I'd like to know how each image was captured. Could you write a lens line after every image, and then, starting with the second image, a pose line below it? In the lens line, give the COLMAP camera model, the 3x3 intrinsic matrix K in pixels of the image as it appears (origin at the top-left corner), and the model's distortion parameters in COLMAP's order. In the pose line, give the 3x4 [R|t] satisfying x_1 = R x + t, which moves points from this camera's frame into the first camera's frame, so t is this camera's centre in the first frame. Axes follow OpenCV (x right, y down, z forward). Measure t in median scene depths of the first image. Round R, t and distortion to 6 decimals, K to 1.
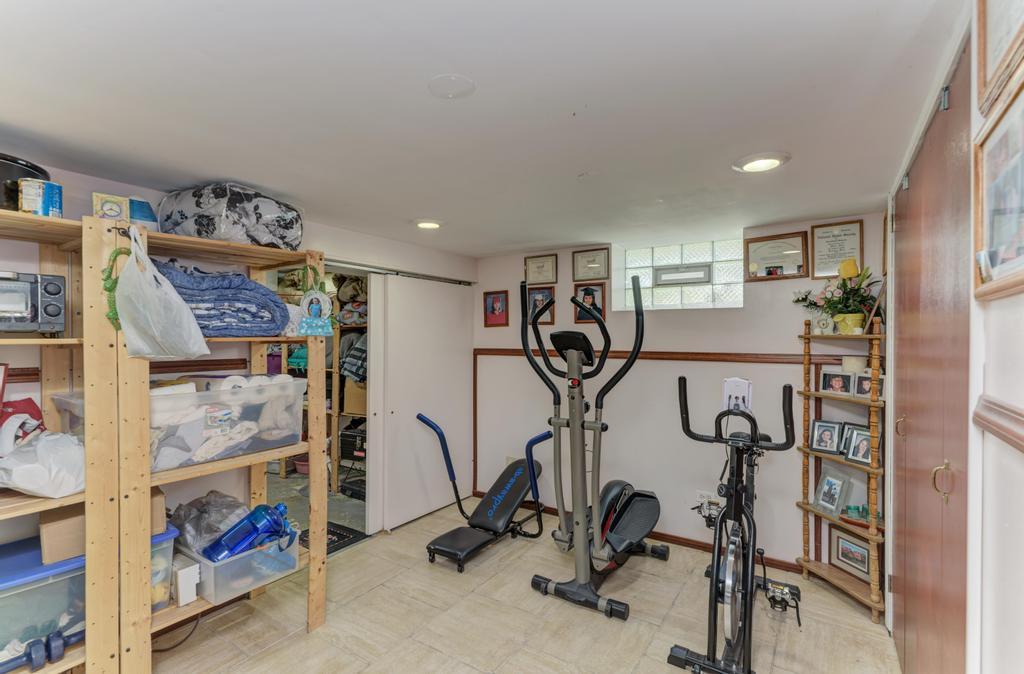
lens RADIAL K [[468.7, 0, 512.0], [0, 468.7, 337.0], [0, 0, 1]] dist [0.002049, 0.000333]
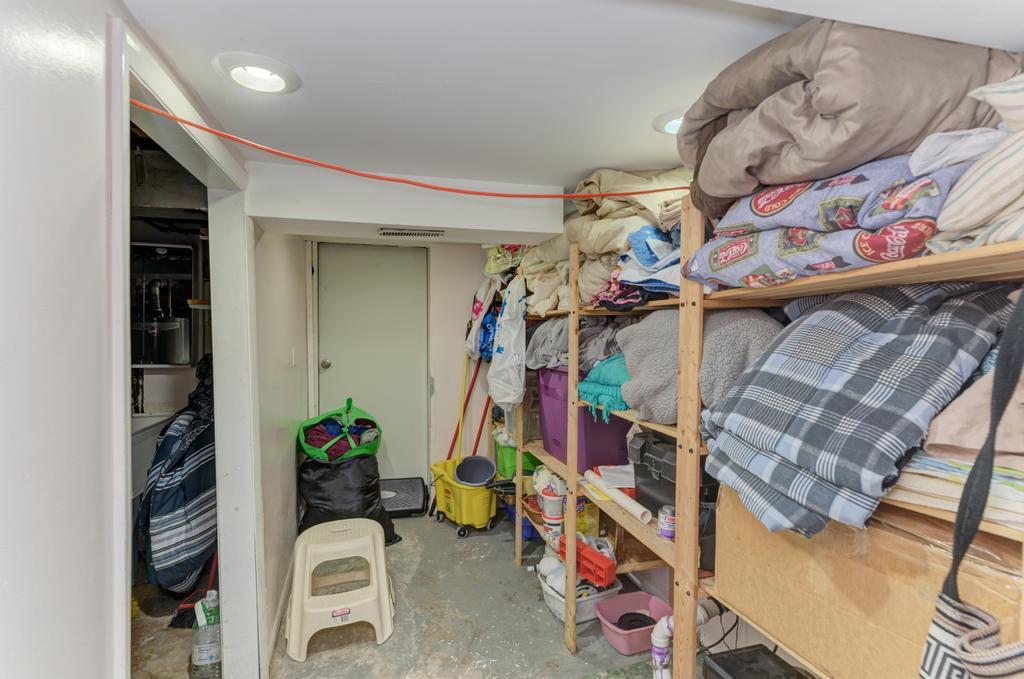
lens RADIAL K [[472.3, 0, 517.3], [0, 472.3, 341.2], [0, 0, 1]] dist [-0.001536, -0.000291]
pose [[0.758417, 0.009953, -0.651693, -0.273156], [0.000866, 0.999867, 0.016279, 0.000679], [0.651769, -0.012910, 0.758308, 0.730293]]
